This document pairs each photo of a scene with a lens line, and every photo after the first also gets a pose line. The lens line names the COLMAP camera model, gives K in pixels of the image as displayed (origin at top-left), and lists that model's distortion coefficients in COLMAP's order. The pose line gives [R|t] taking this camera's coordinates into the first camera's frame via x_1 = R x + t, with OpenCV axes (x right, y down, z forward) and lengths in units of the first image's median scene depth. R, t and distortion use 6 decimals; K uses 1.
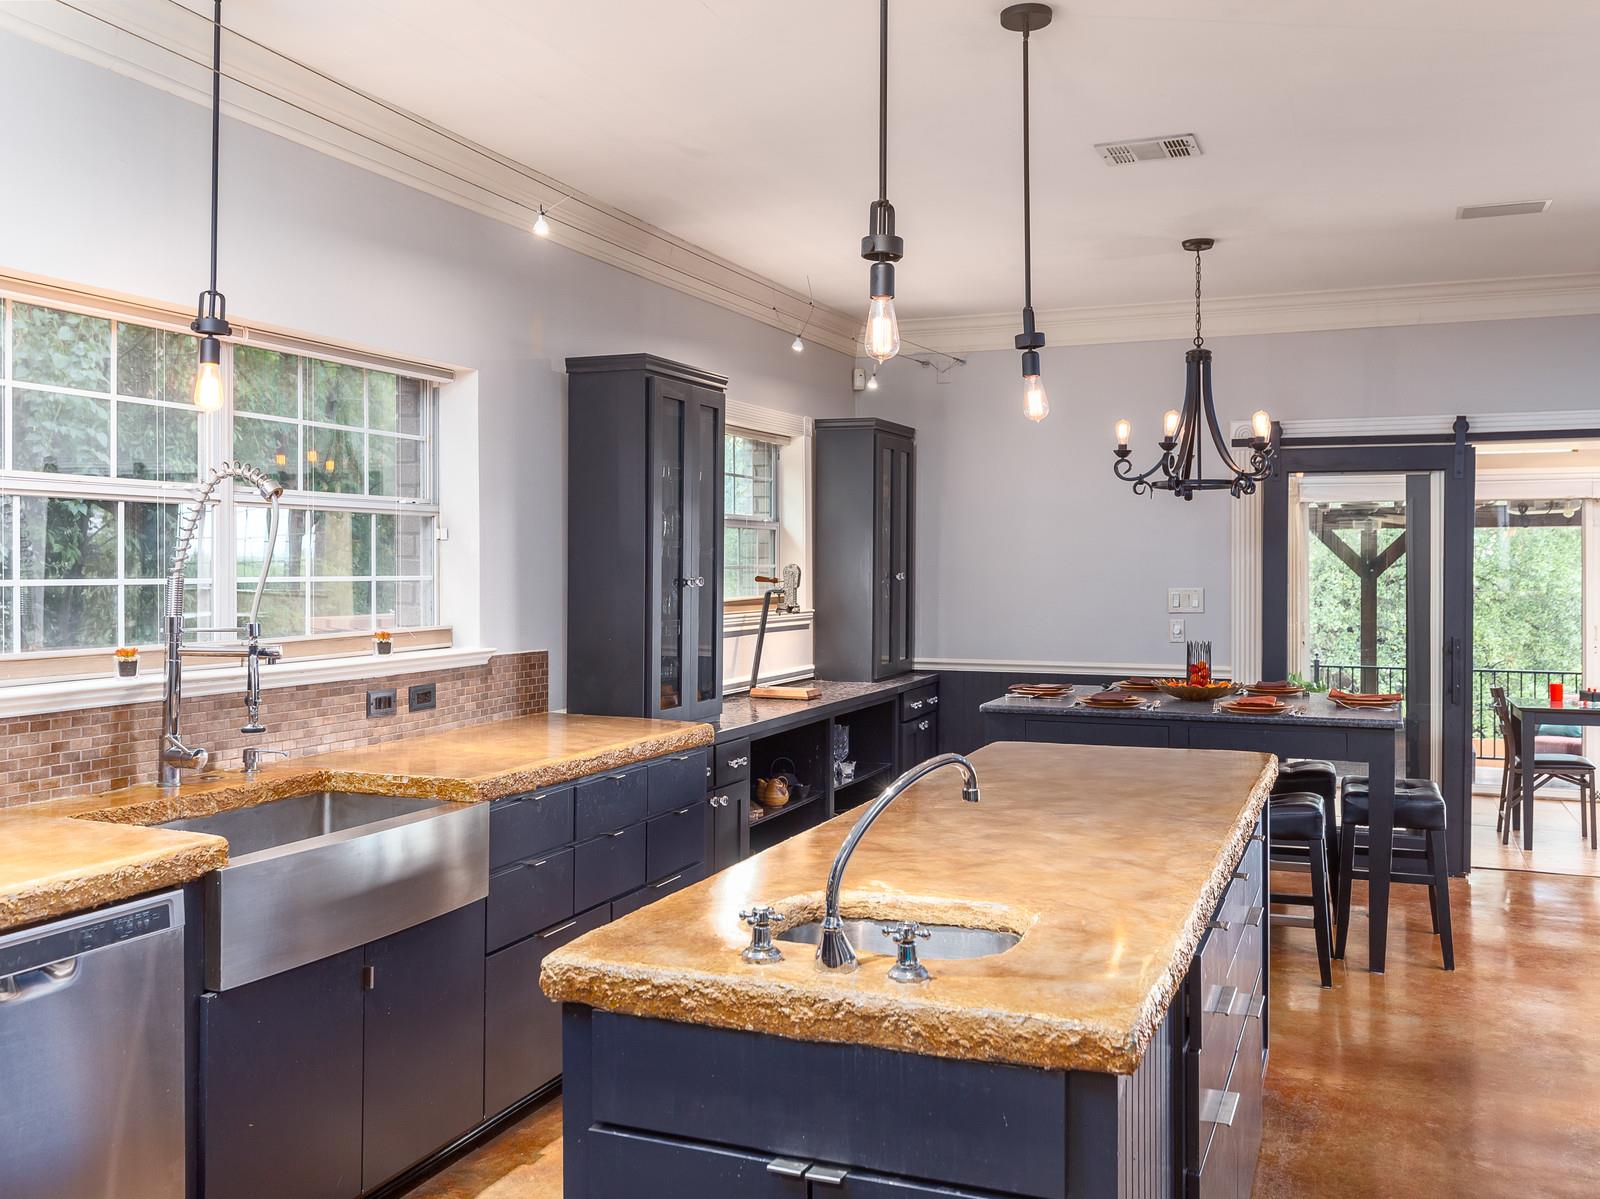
lens RADIAL K [[1393.3, 0, 799.7], [0, 1393.3, 569.8], [0, 0, 1]] dist [0.006078, -0.002507]
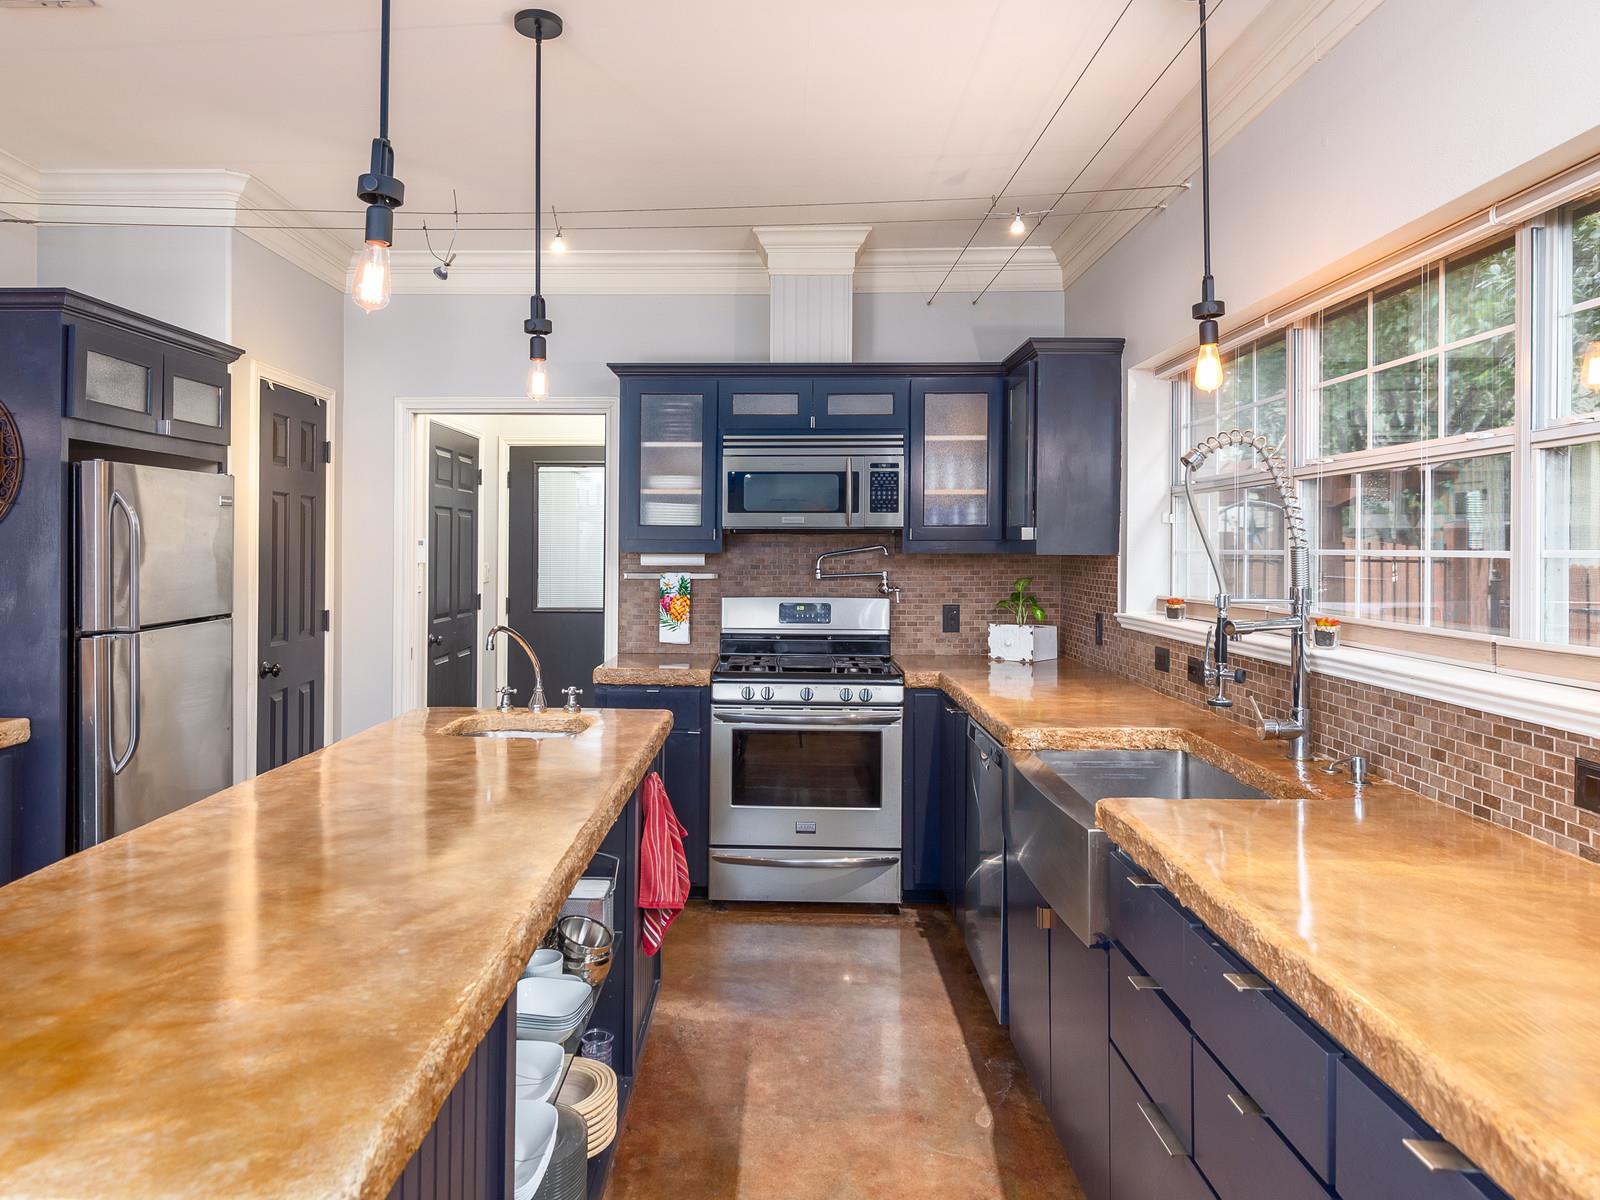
lens RADIAL K [[1054.2, 0, 742.6], [0, 1054.2, 551.9], [0, 0, 1]] dist [0.003966, 0.001132]
pose [[-0.936678, -0.001004, -0.350192, 0.128208], [-0.003411, 0.999975, 0.006258, 0.003485], [0.350176, 0.007056, -0.936657, 1.105693]]
